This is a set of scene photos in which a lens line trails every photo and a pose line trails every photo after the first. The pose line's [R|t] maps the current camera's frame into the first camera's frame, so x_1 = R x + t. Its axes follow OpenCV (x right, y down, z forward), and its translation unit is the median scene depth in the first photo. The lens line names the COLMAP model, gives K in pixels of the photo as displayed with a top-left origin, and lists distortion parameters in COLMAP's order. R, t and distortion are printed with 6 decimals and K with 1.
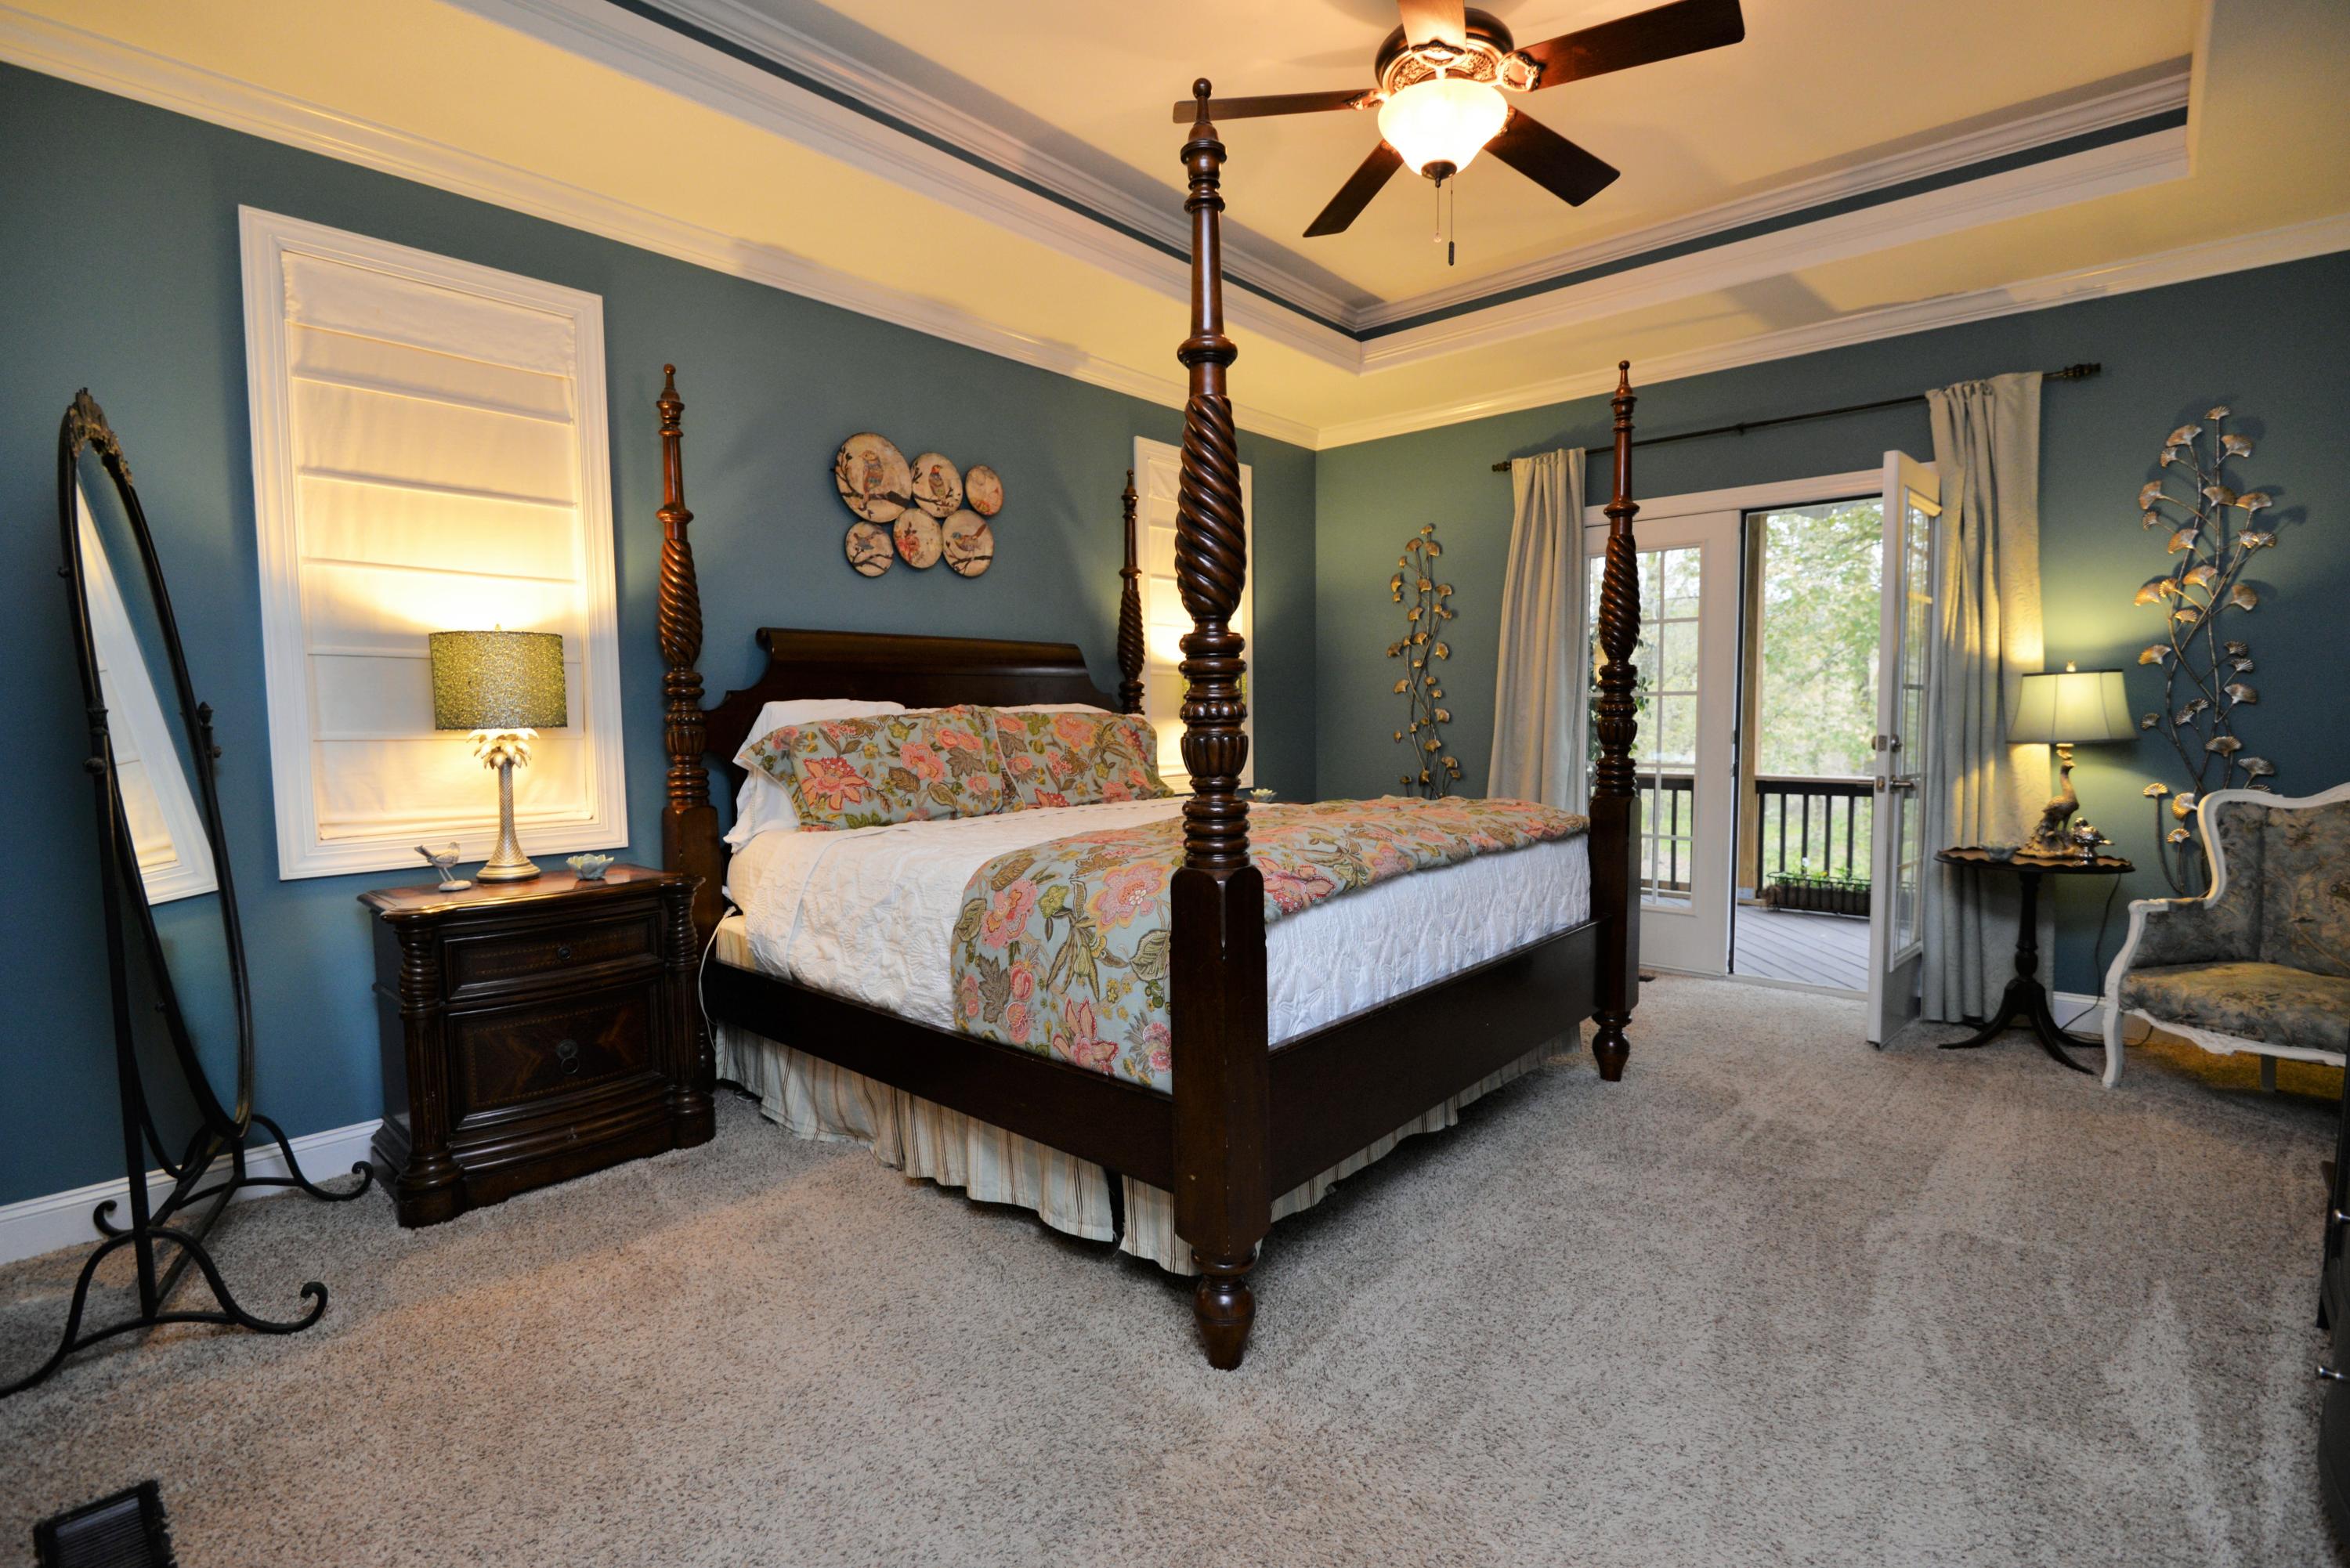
lens RADIAL K [[1076.4, 0, 1171.9], [0, 1076.4, 790.1], [0, 0, 1]] dist [-0.015214, -0.000701]
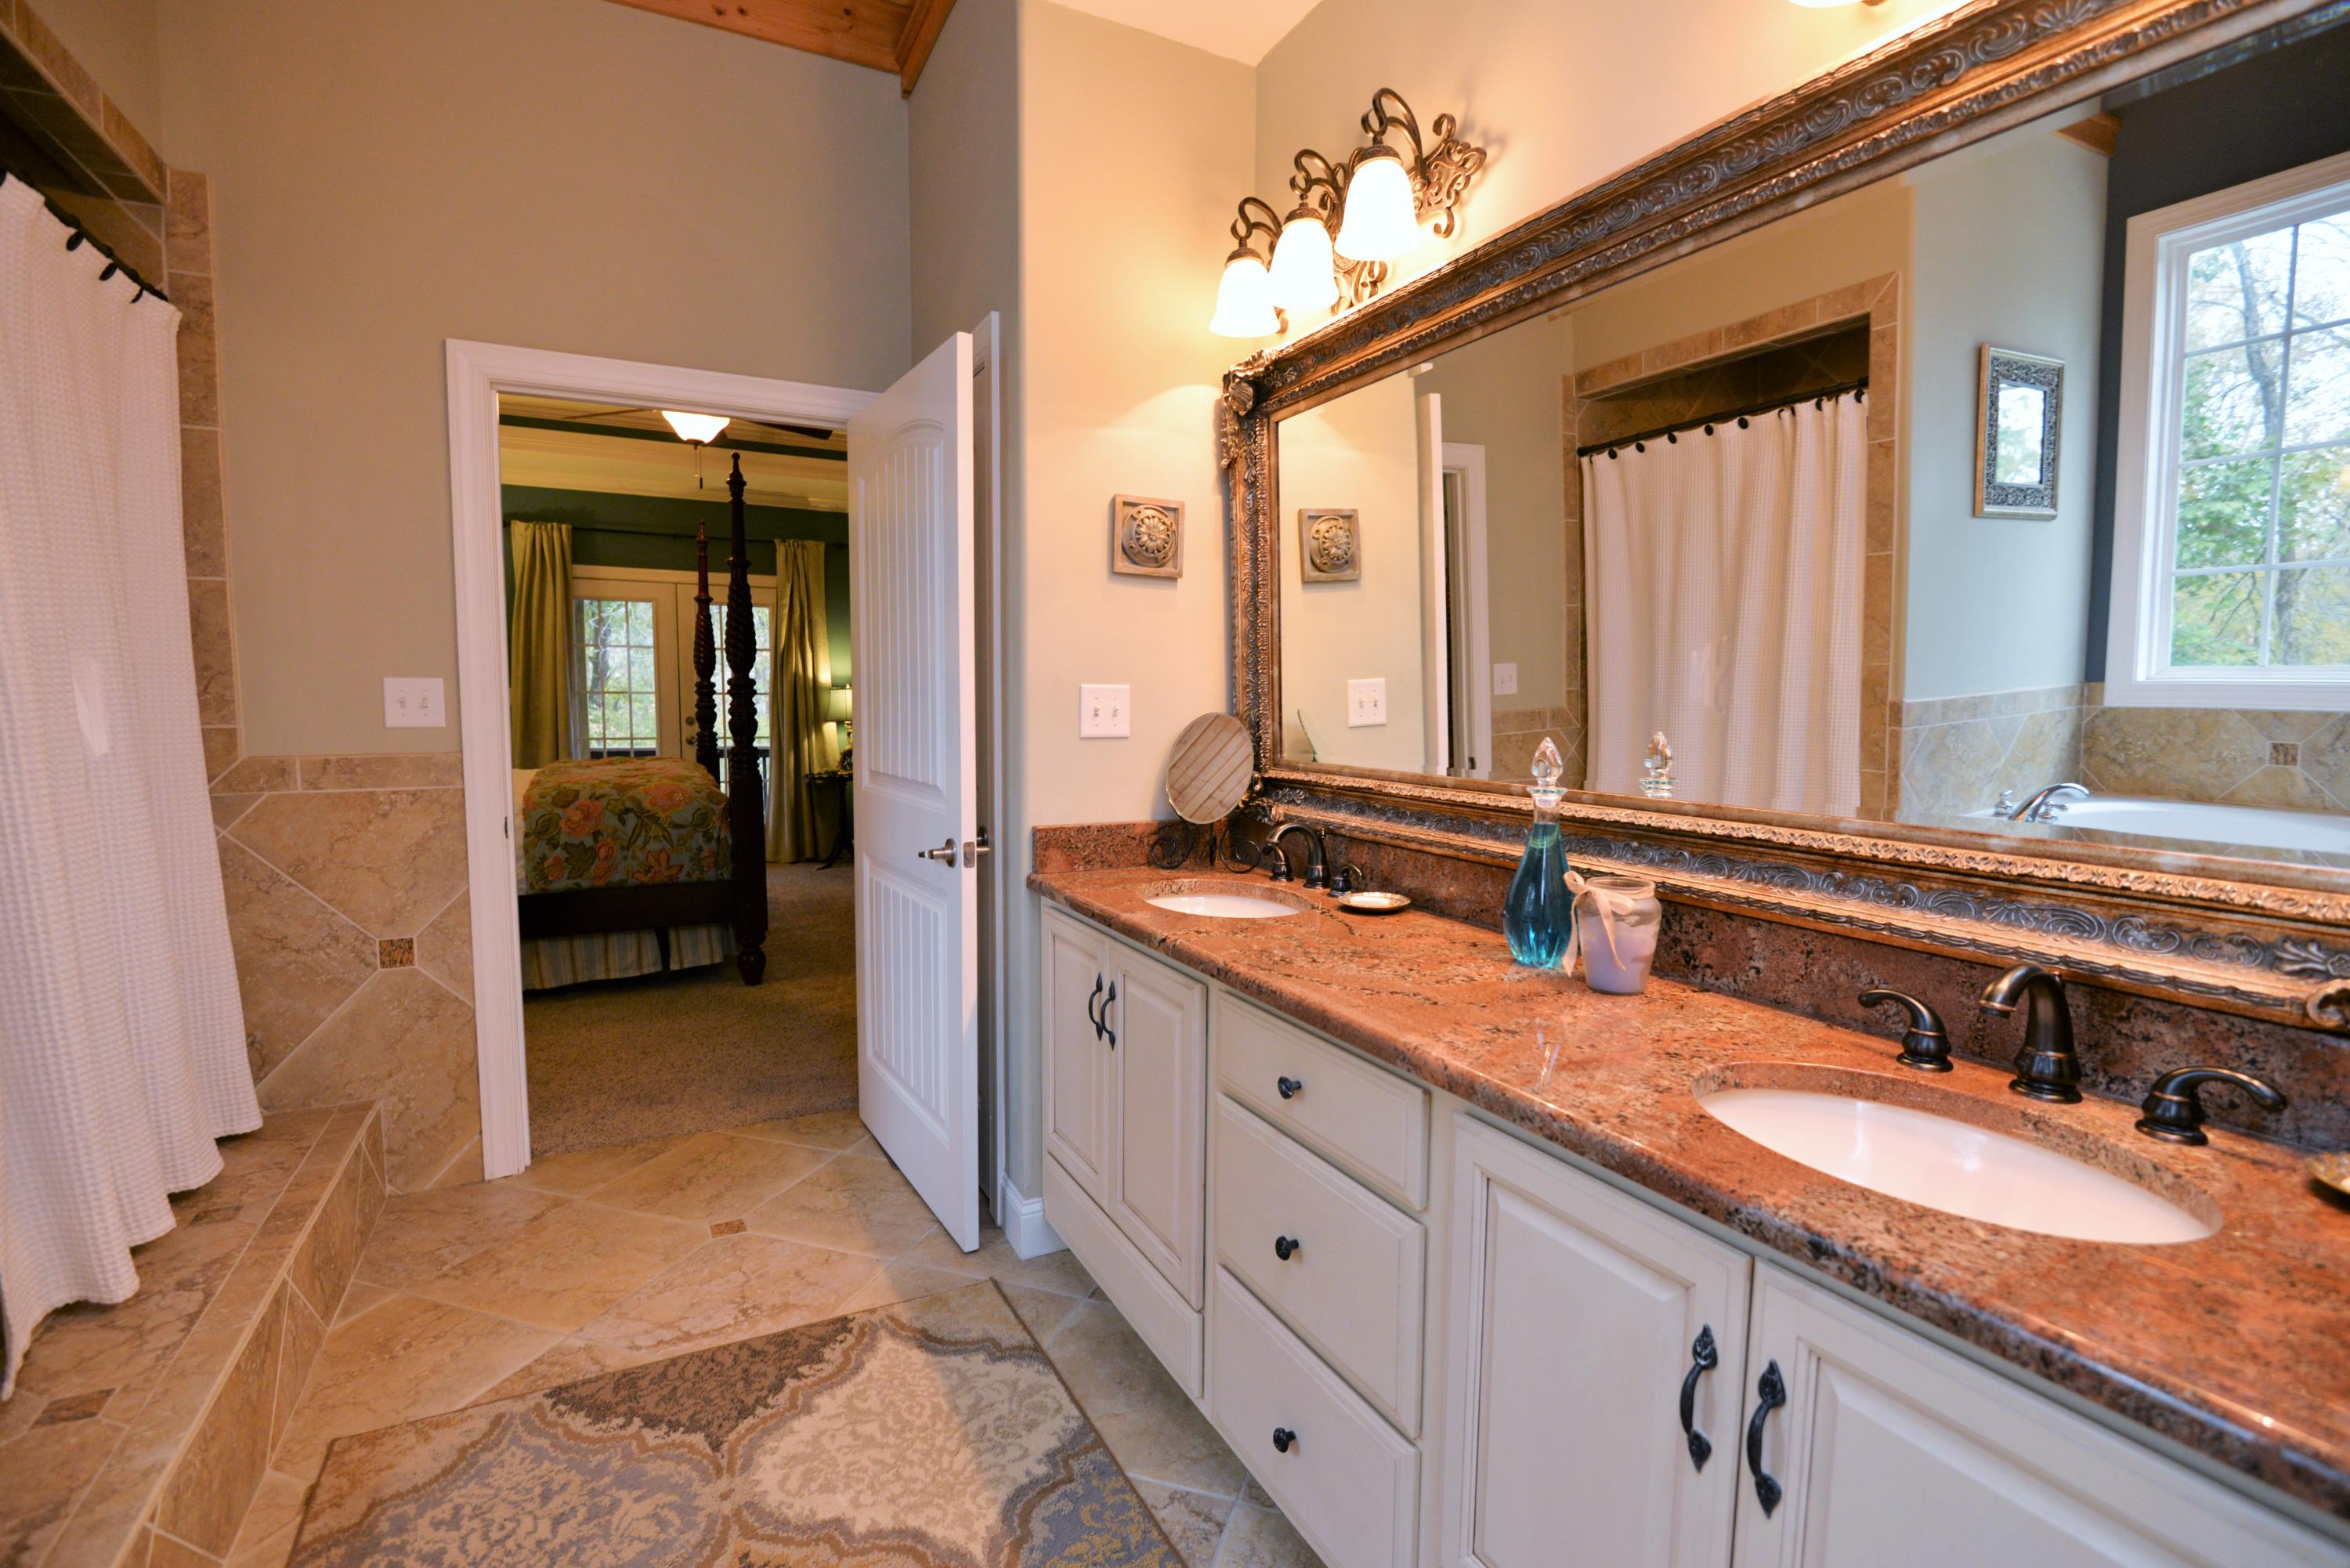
lens RADIAL K [[1076.4, 0, 1171.9], [0, 1076.4, 790.1], [0, 0, 1]] dist [-0.015214, -0.000701]
pose [[0.363134, -0.067010, 0.929324, -1.000476], [0.049676, 0.997384, 0.052506, 0.013126], [-0.930412, 0.027098, 0.365513, -0.419277]]
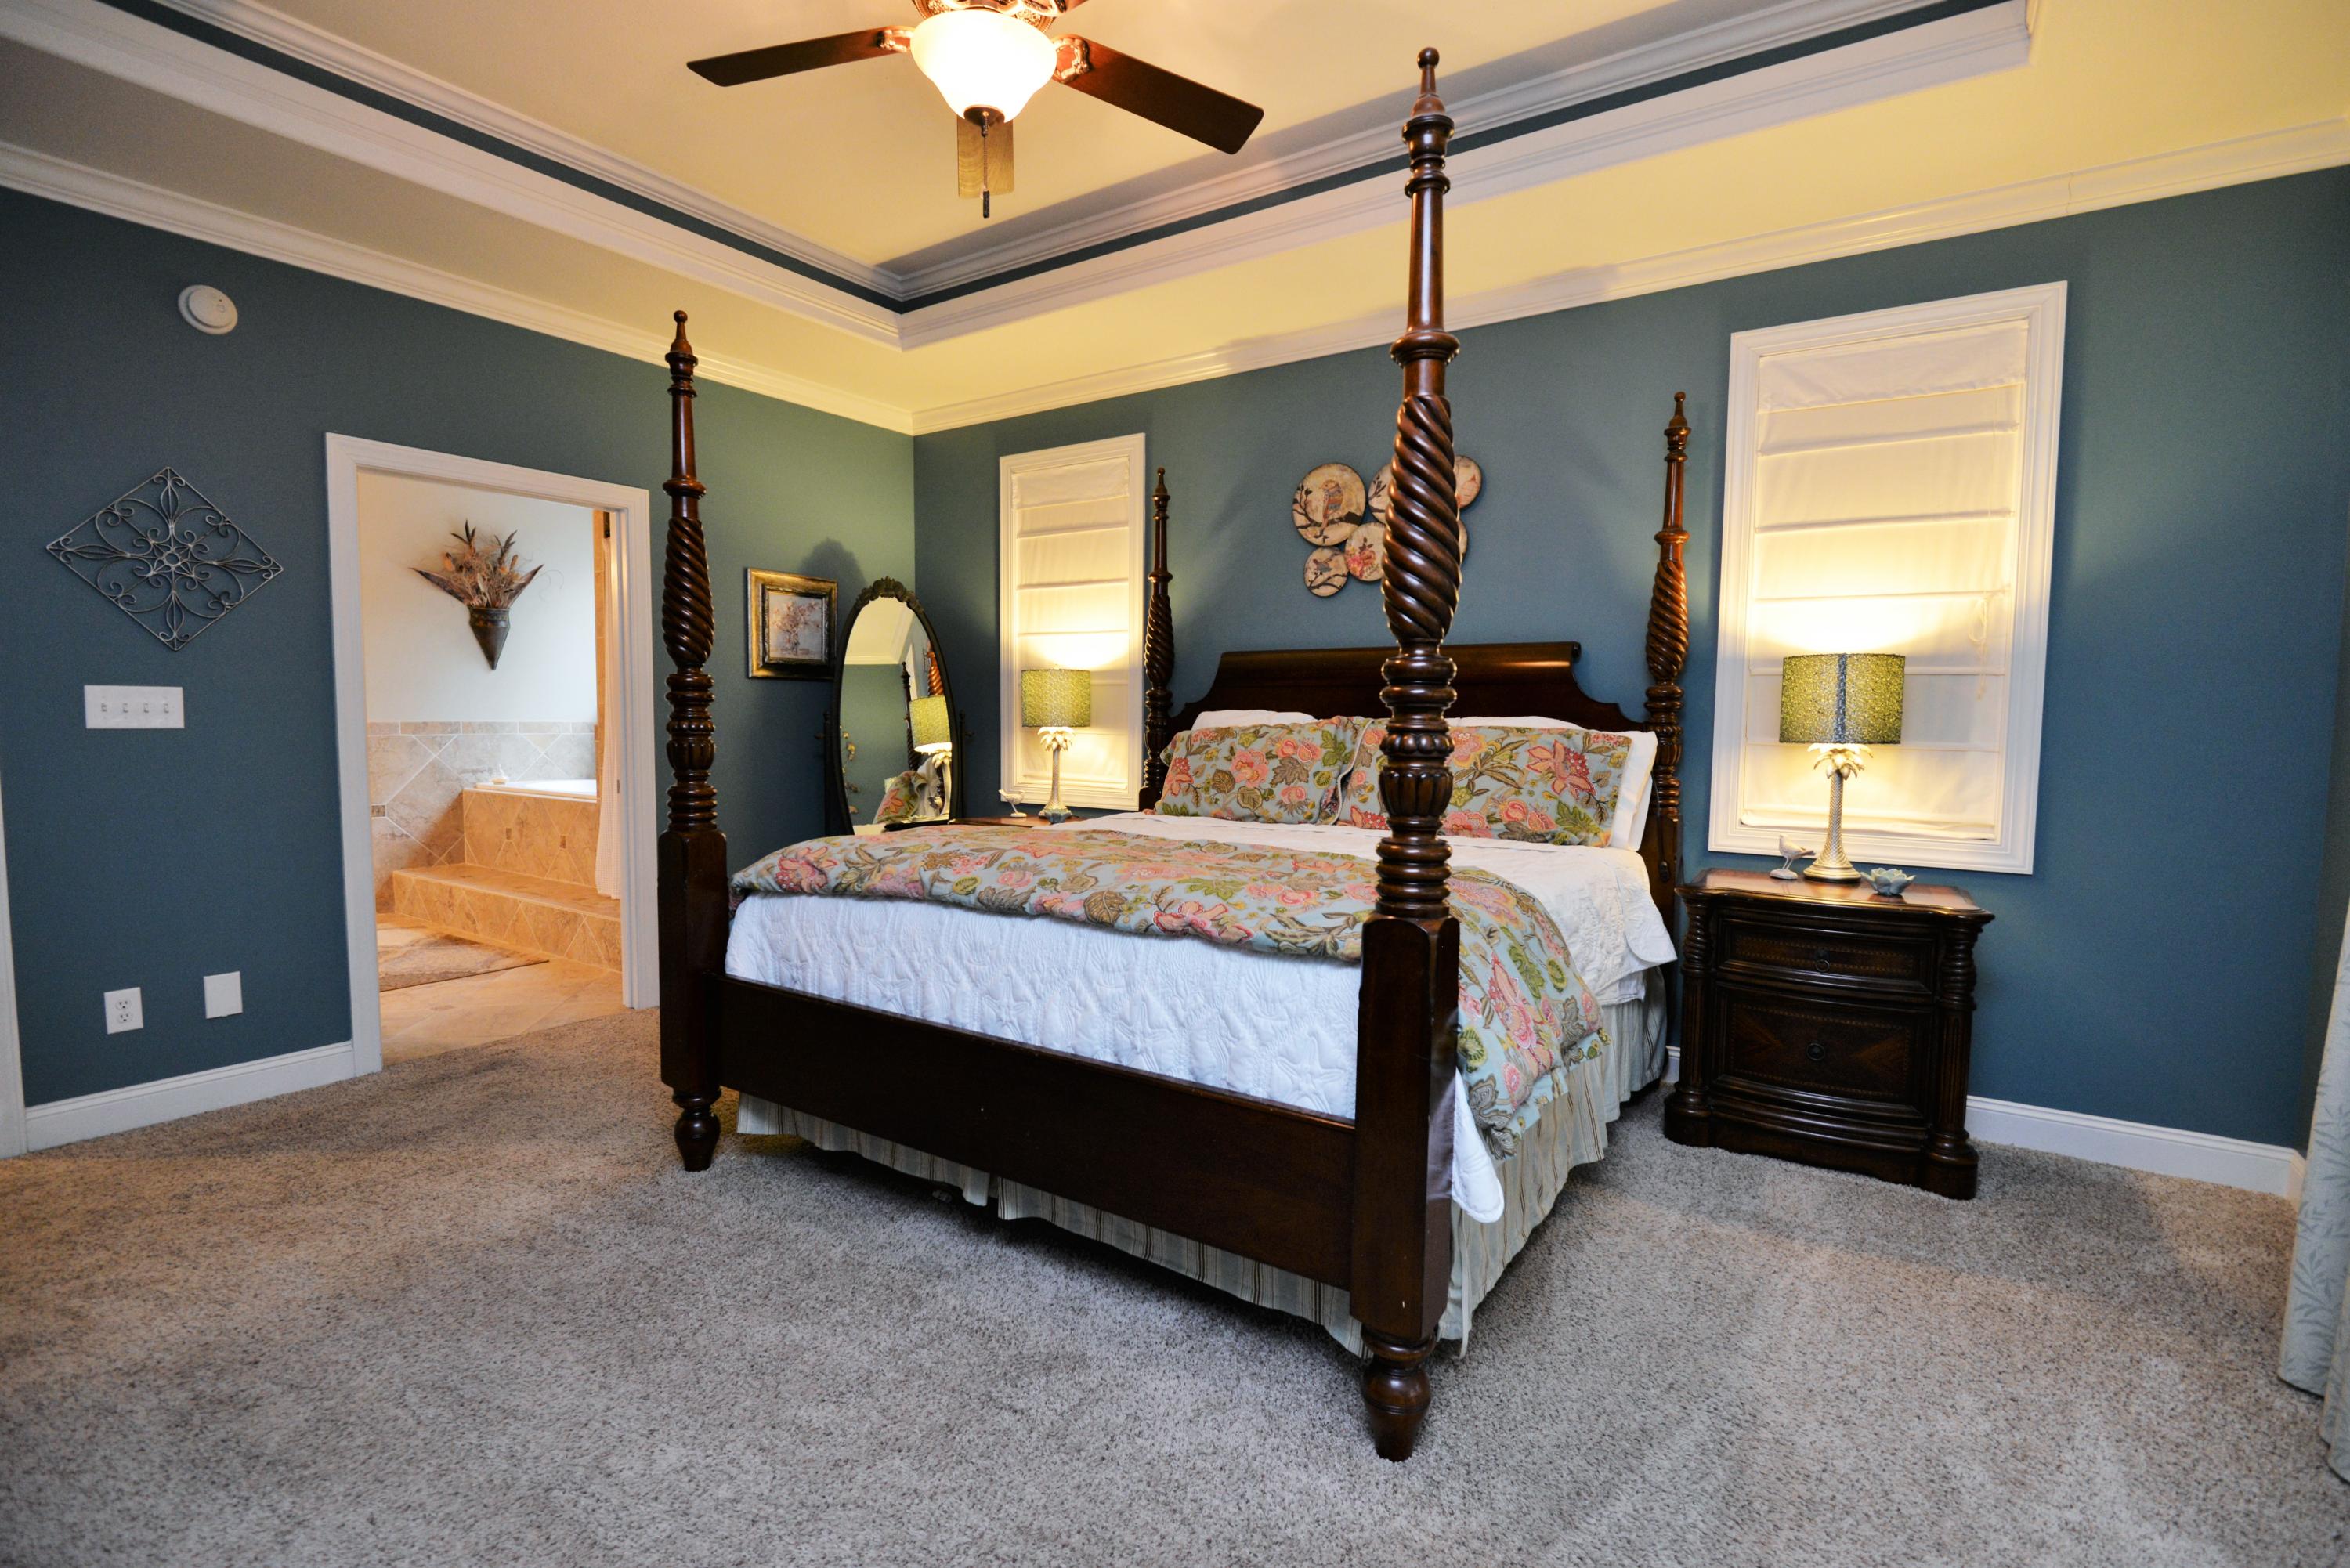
lens RADIAL K [[1076.4, 0, 1171.9], [0, 1076.4, 790.1], [0, 0, 1]] dist [-0.015214, -0.000701]
pose [[0.136768, 0.083049, -0.987116, 0.852160], [-0.079040, 0.994217, 0.072695, -0.077253], [0.987445, 0.068080, 0.142541, 0.764681]]
